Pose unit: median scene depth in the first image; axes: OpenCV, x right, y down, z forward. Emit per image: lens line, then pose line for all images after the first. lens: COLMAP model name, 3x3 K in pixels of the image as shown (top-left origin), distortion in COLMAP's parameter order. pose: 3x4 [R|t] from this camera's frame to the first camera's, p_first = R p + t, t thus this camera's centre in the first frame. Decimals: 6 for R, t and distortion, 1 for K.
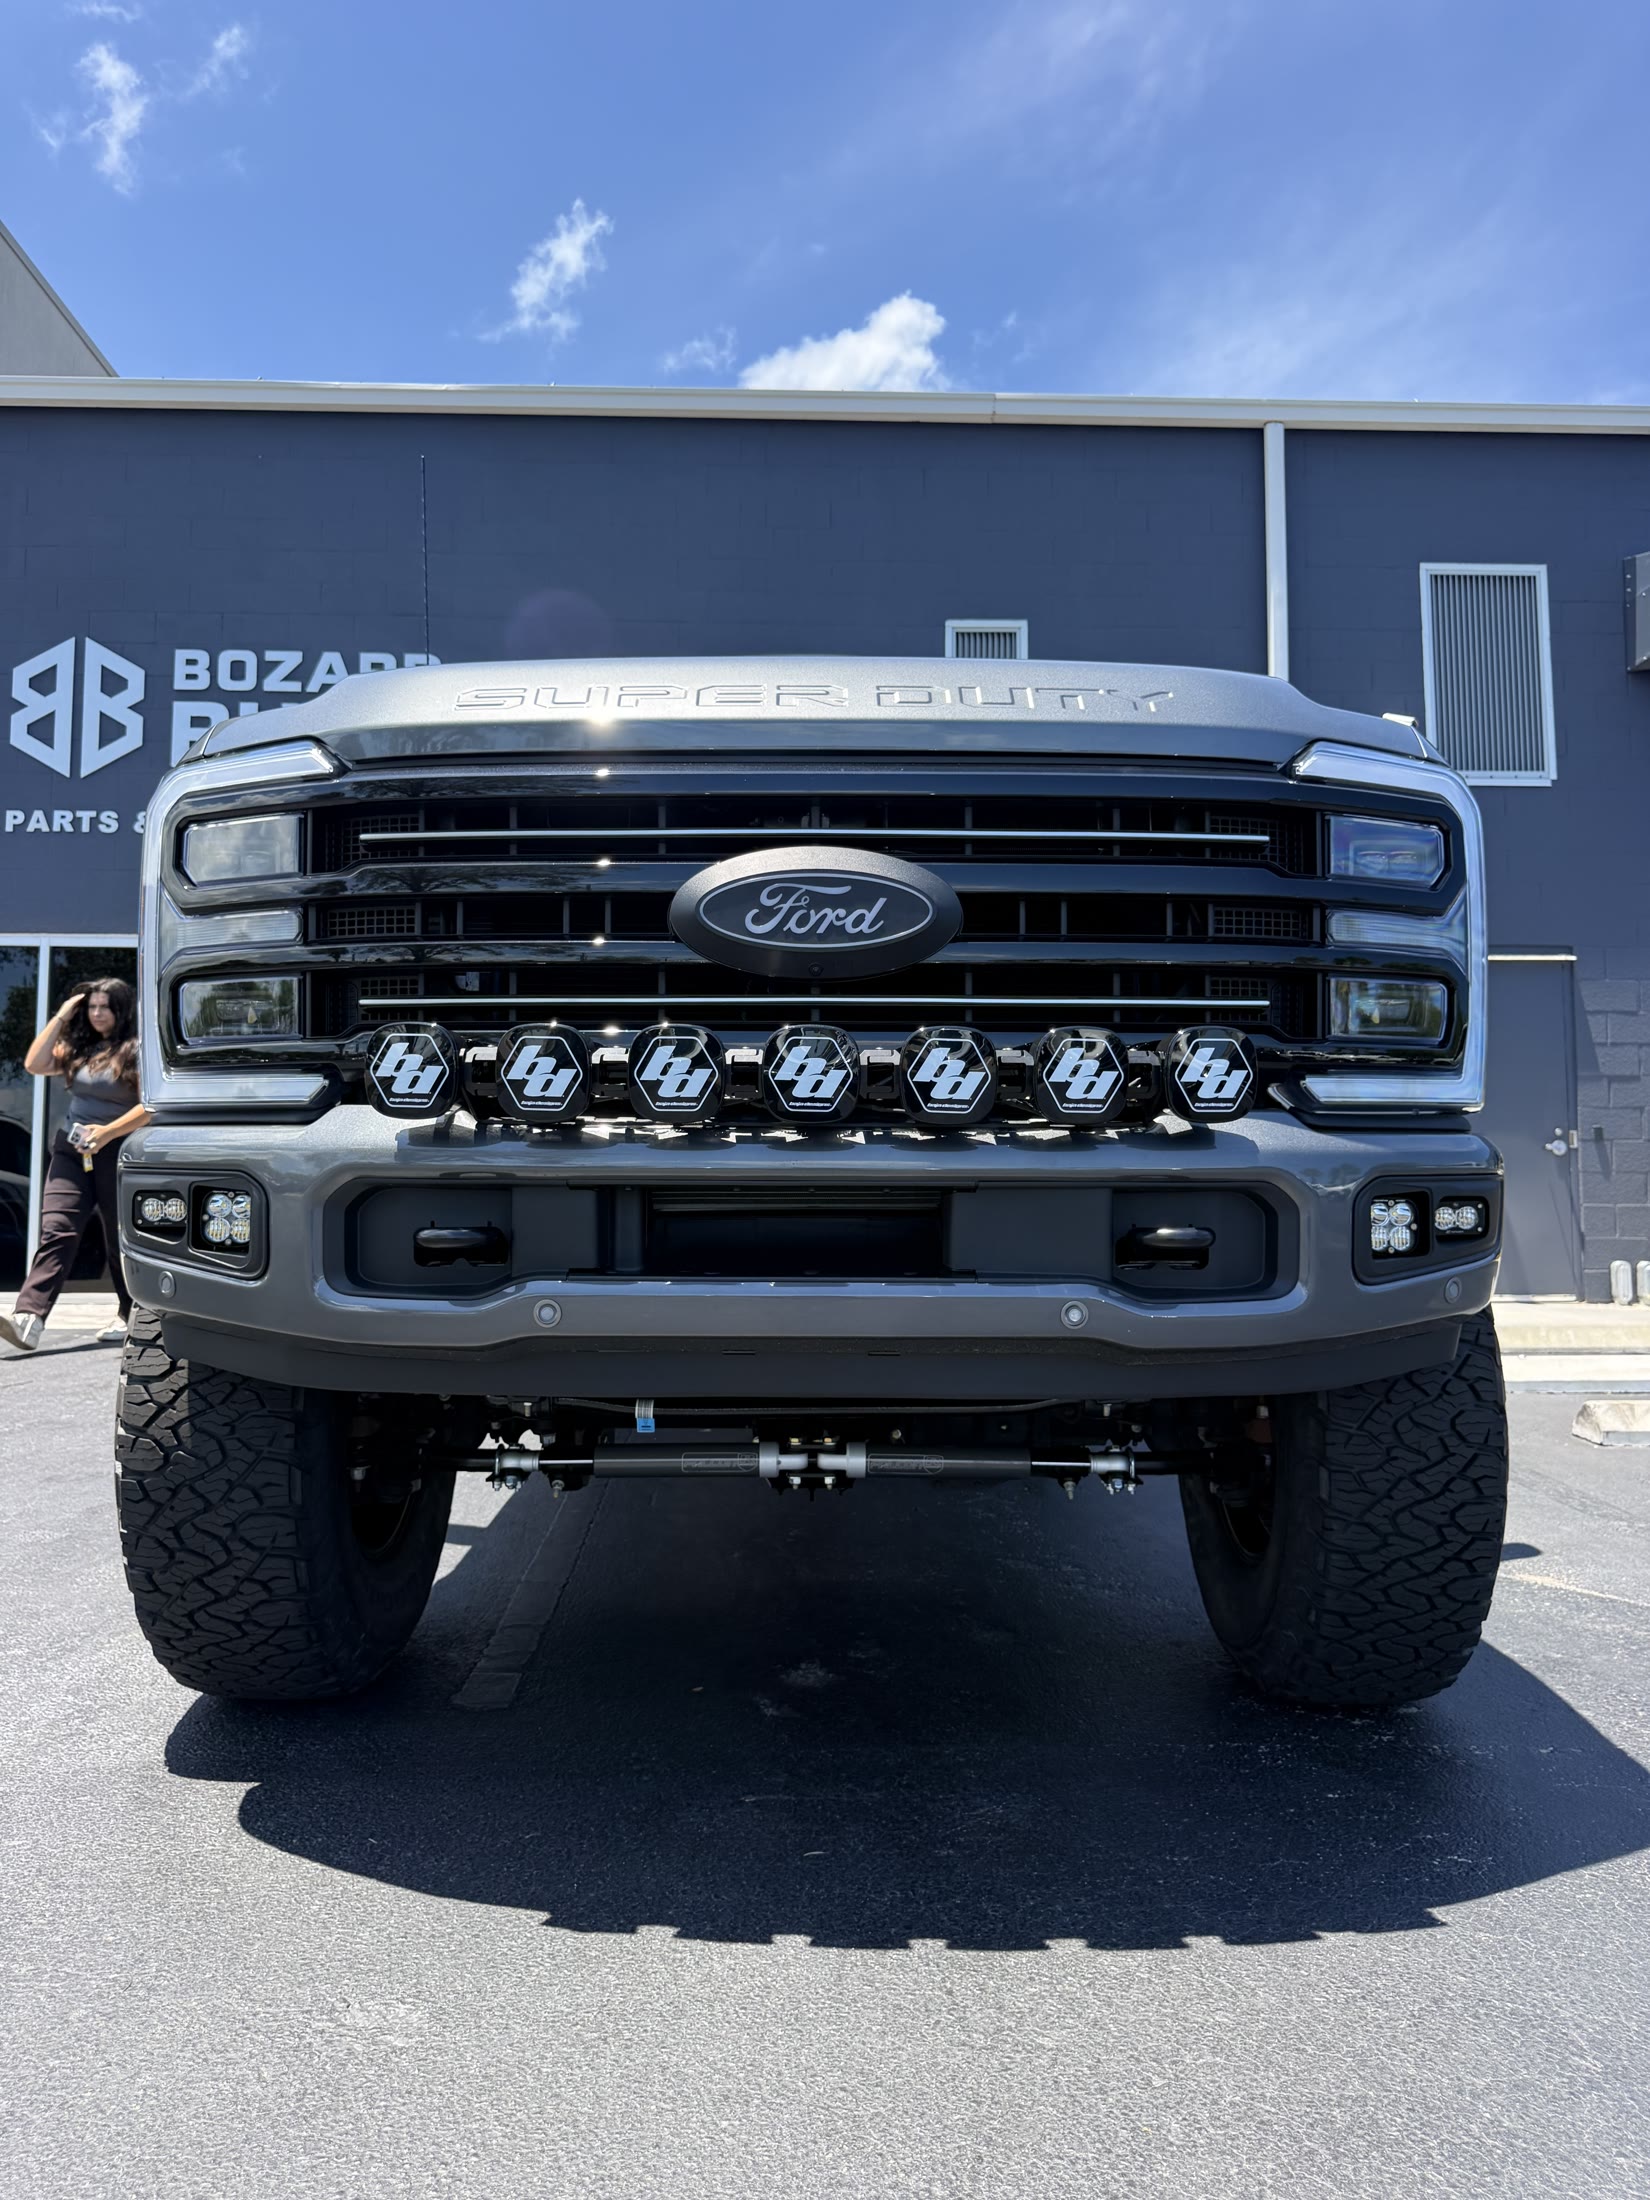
lens RADIAL K [[1593.6, 0, 825.2], [0, 1593.6, 1079.6], [0, 0, 1]] dist [0.084337, -0.175964]
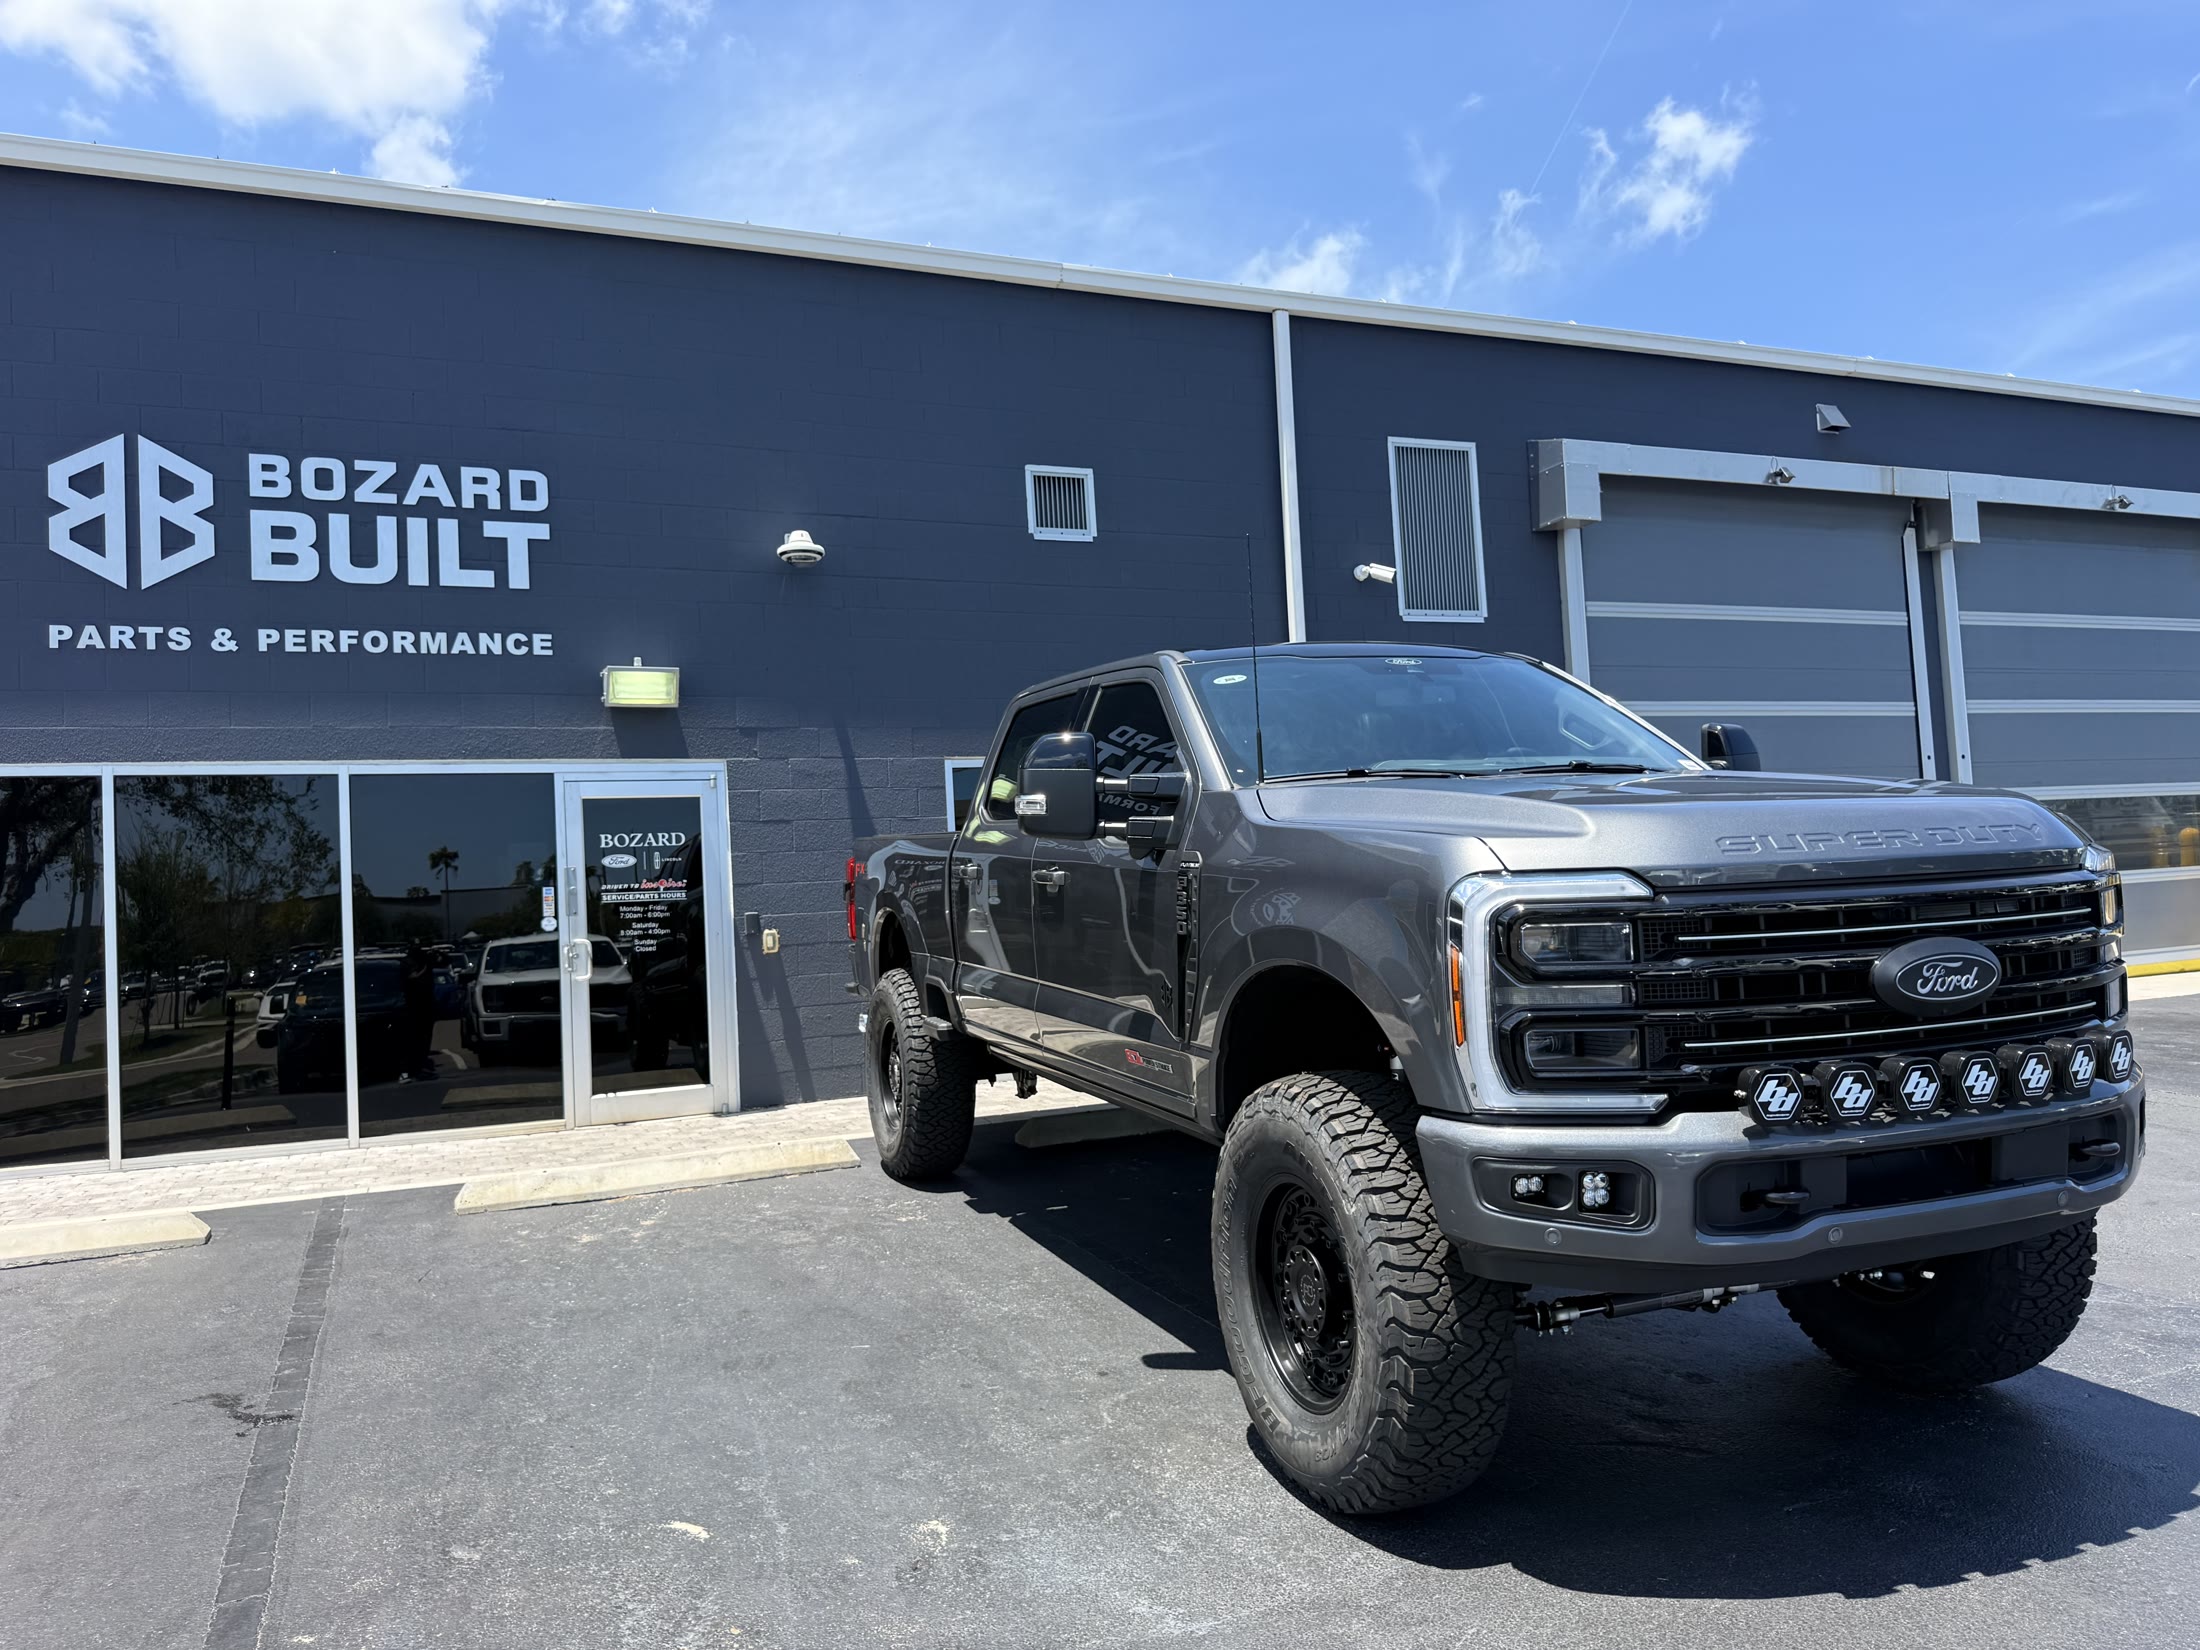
lens RADIAL K [[1589.6, 0, 1100.0], [0, 1589.6, 825.0], [0, 0, 1]] dist [0.030993, -0.042175]
pose [[0.929282, -0.031125, 0.368057, -0.294190], [0.022145, 0.999346, 0.028597, -0.067771], [-0.368706, -0.018424, 0.929363, -0.047320]]
